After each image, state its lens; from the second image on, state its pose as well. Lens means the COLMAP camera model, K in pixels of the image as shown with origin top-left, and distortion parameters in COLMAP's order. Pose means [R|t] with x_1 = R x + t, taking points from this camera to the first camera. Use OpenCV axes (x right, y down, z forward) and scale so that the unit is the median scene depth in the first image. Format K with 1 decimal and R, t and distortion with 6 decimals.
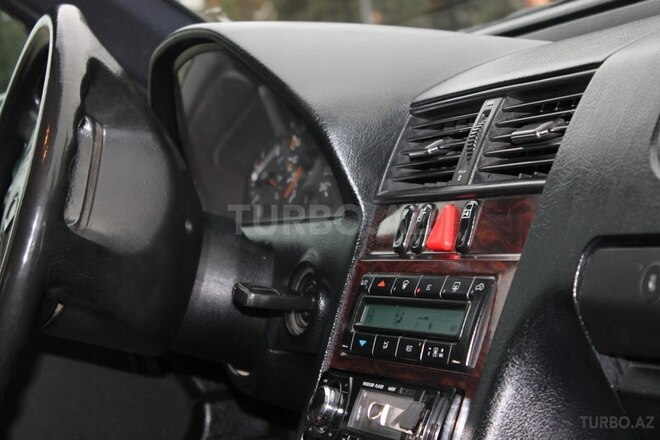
lens RADIAL K [[950.6, 0, 330.0], [0, 950.6, 220.0], [0, 0, 1]] dist [0.244524, 0.015150]
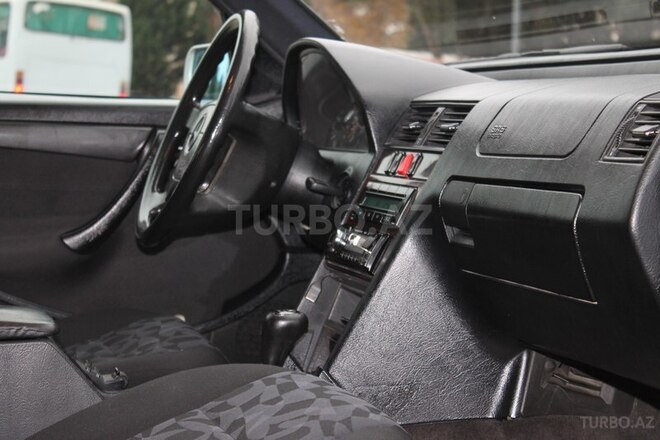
lens RADIAL K [[950.6, 0, 330.0], [0, 950.6, 220.0], [0, 0, 1]] dist [0.244524, 0.015150]
pose [[0.975124, 0.186337, -0.120045, 0.206461], [-0.179489, 0.981568, 0.065628, 0.018437], [0.130061, -0.042449, 0.990597, -0.983846]]
